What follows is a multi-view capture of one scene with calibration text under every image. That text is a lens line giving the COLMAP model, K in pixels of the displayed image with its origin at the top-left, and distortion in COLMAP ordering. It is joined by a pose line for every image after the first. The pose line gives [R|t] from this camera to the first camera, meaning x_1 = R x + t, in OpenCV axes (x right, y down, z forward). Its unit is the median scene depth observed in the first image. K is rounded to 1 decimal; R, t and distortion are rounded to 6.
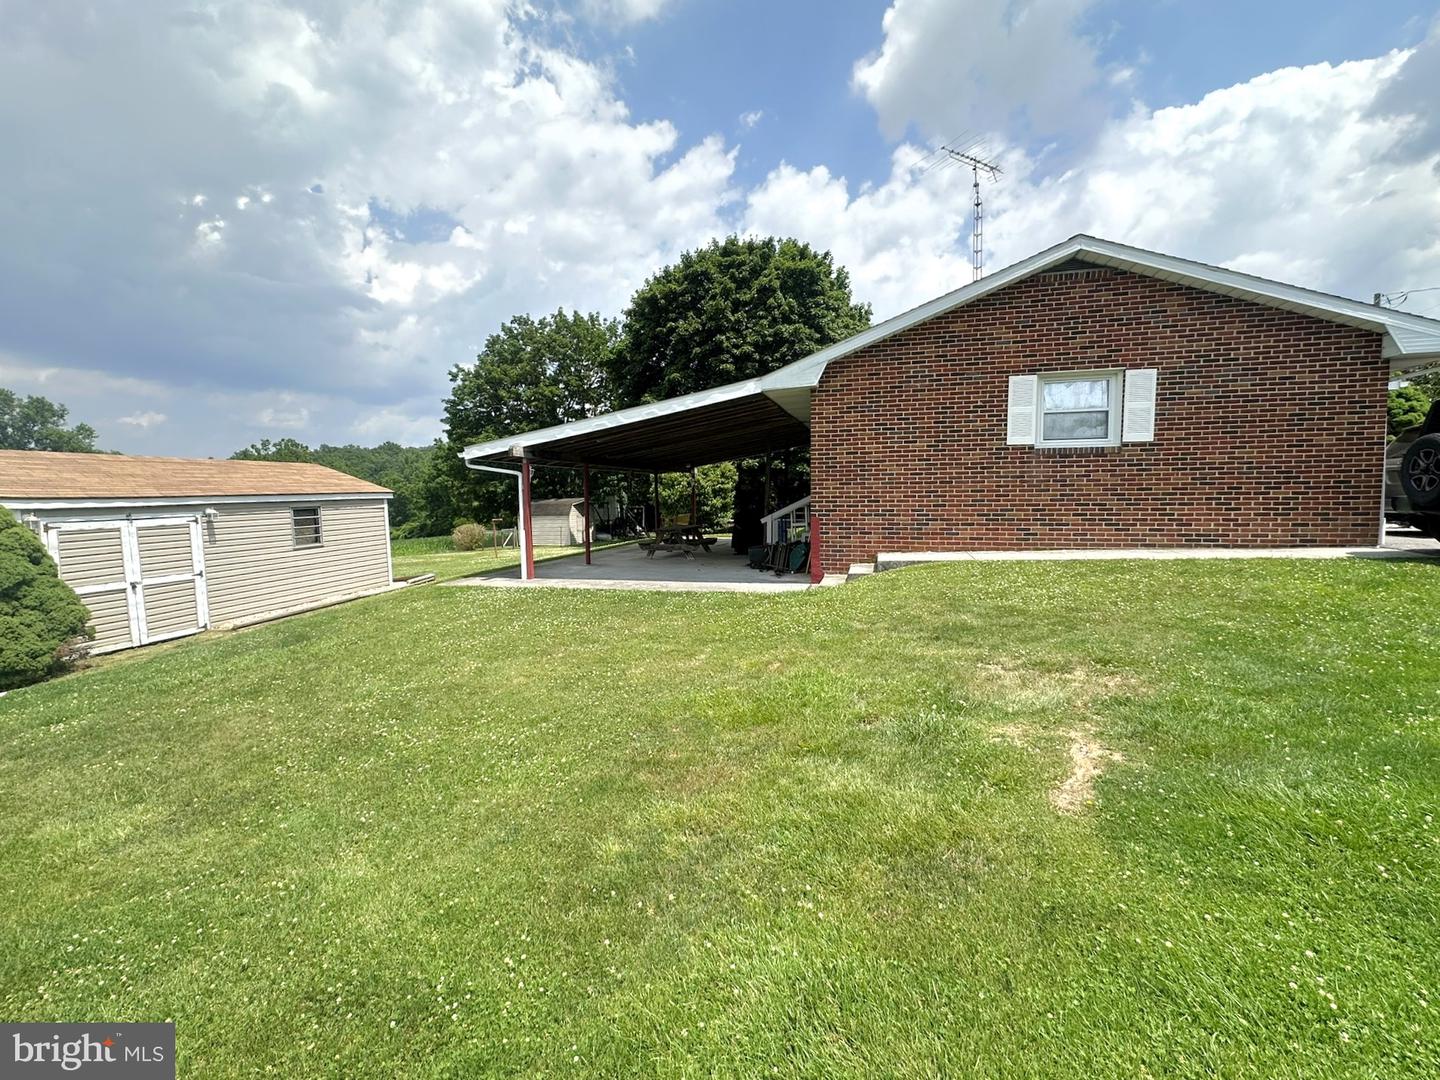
lens RADIAL K [[573.3, 0, 719.0], [0, 573.3, 540.1], [0, 0, 1]] dist [-0.005099, 0.000526]
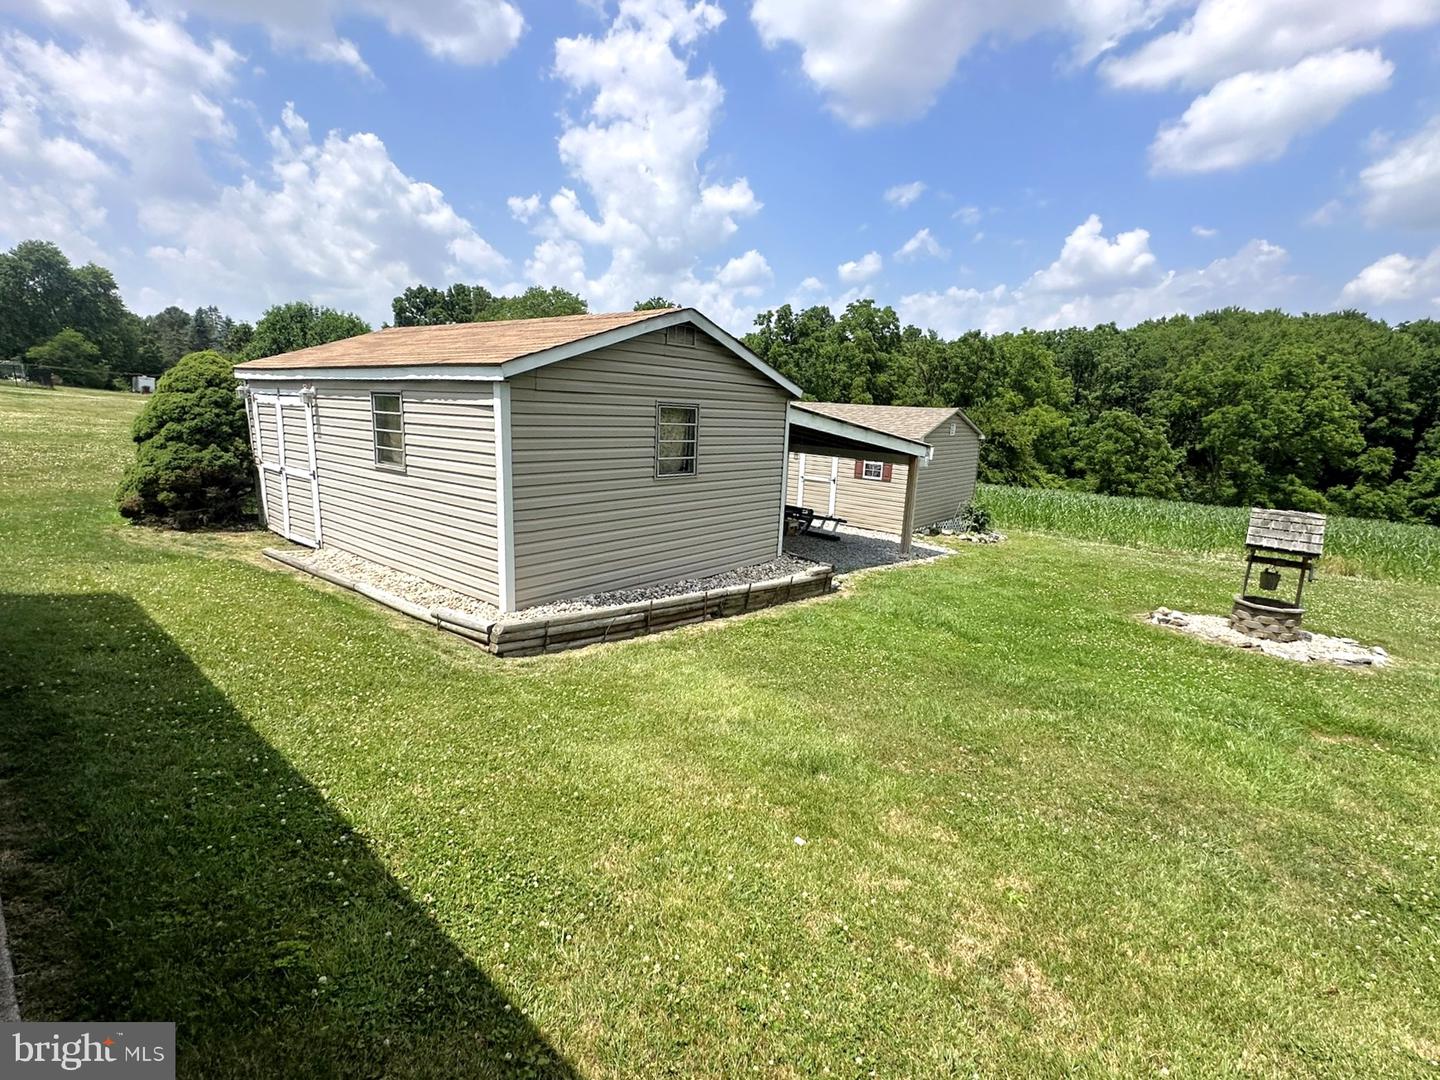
lens RADIAL K [[677.8, 0, 718.2], [0, 677.8, 530.4], [0, 0, 1]] dist [-0.008655, -0.000175]
pose [[-0.450820, 0.169197, -0.876432, -0.067853], [-0.103459, 0.965348, 0.239580, -0.027631], [0.886599, 0.198683, -0.417693, 0.369344]]
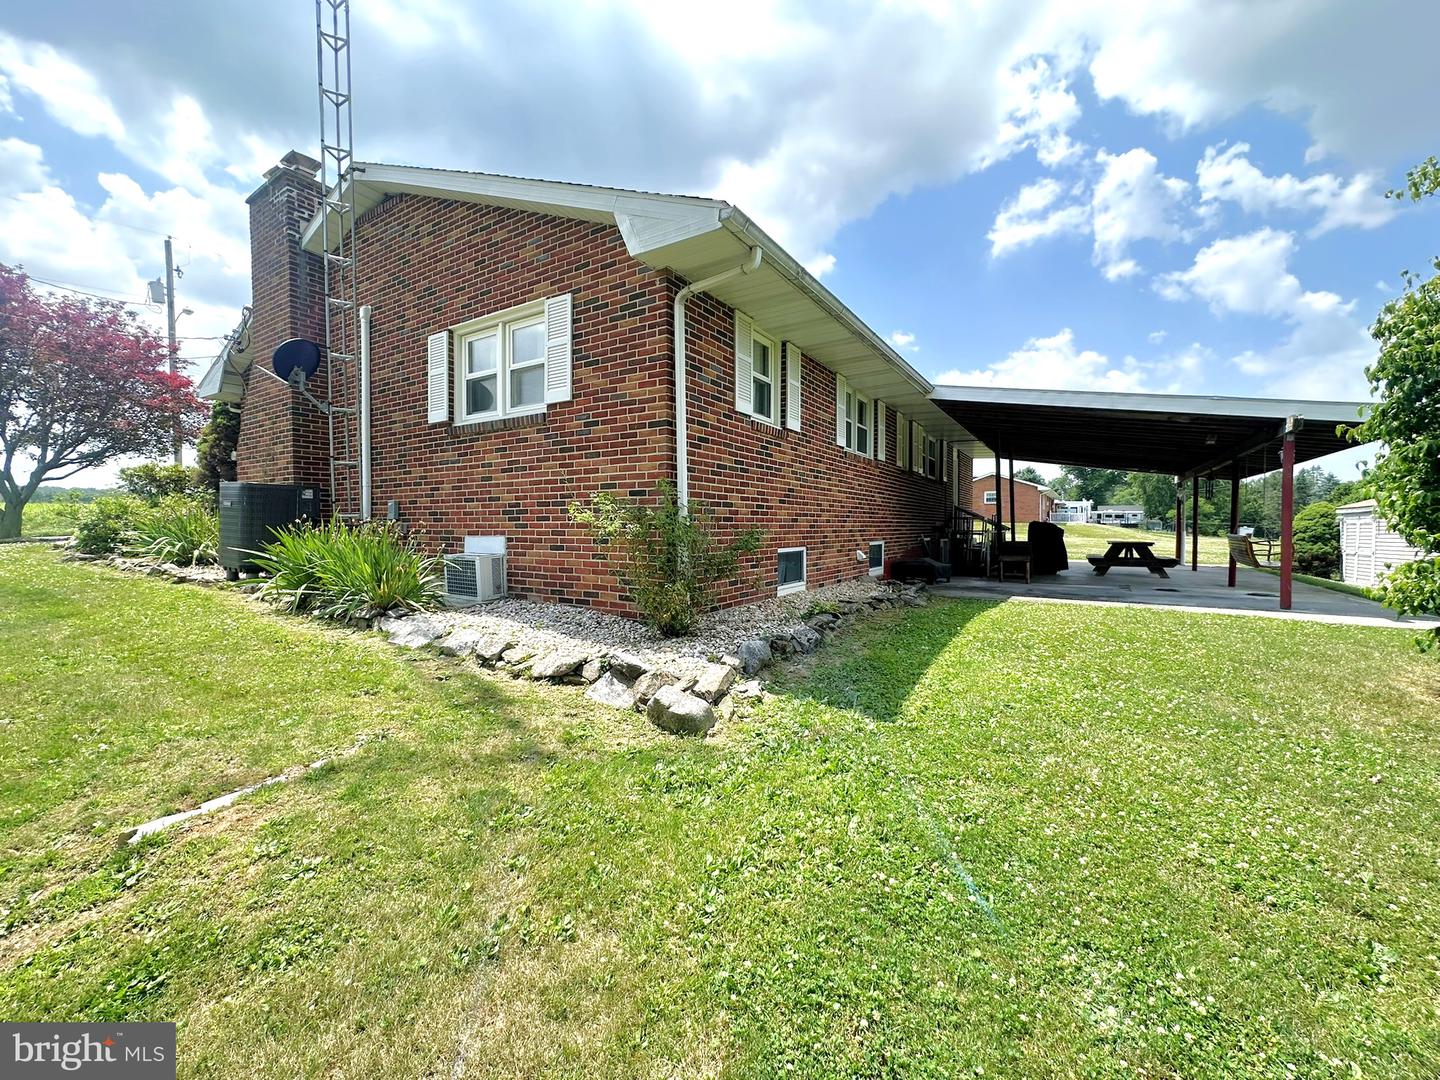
lens RADIAL K [[573.3, 0, 720.6], [0, 573.3, 549.6], [0, 0, 1]] dist [-0.005099, 0.000526]
pose [[-0.947728, 0.004809, 0.319043, 0.077865], [0.040516, 0.993607, 0.105376, -0.040412], [-0.316497, 0.112794, -0.941864, 0.633844]]
